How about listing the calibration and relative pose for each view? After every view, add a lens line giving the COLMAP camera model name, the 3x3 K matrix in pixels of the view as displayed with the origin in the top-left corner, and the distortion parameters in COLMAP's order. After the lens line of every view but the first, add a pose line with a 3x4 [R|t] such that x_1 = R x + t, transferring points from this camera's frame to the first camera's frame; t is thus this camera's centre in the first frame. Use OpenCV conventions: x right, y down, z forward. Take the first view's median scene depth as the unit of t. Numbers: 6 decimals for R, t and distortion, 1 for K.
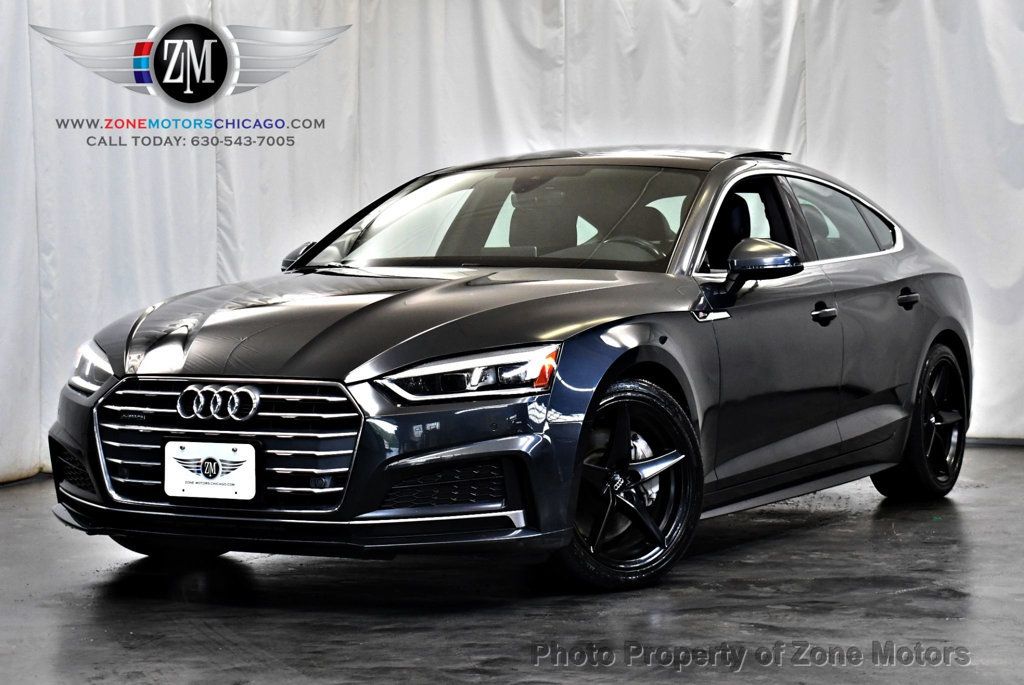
lens RADIAL K [[2392.8, 0, 517.4], [0, 2392.8, 337.9], [0, 0, 1]] dist [-0.037167, 0.000000]
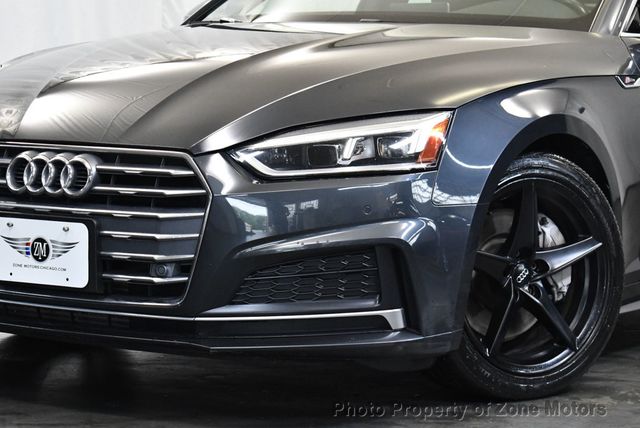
lens RADIAL K [[1962.5, 0, 322.8], [0, 1962.5, 209.5], [0, 0, 1]] dist [-0.019243, 0.000000]
pose [[0.995497, 0.021653, -0.092286, 0.036848], [-0.016412, 0.998229, 0.057176, -0.001767], [0.093361, -0.055404, 0.994090, 0.306601]]
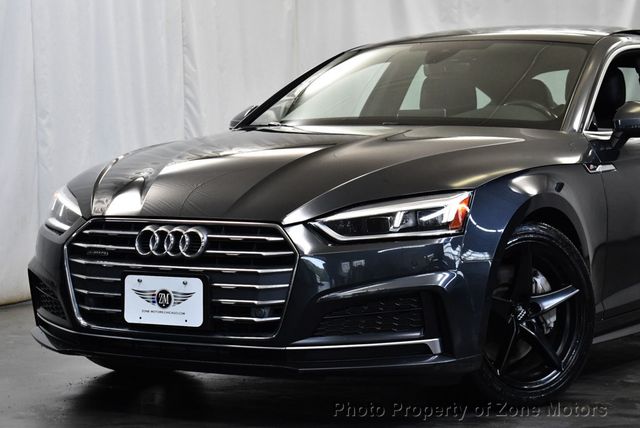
lens RADIAL K [[1715.6, 0, 317.7], [0, 1715.6, 214.3], [0, 0, 1]] dist [0.098179, 0.000000]
pose [[0.998564, 0.005259, -0.053320, -0.011712], [-0.004479, 0.999881, 0.014731, 0.001805], [0.053392, -0.014471, 0.998469, 0.185260]]
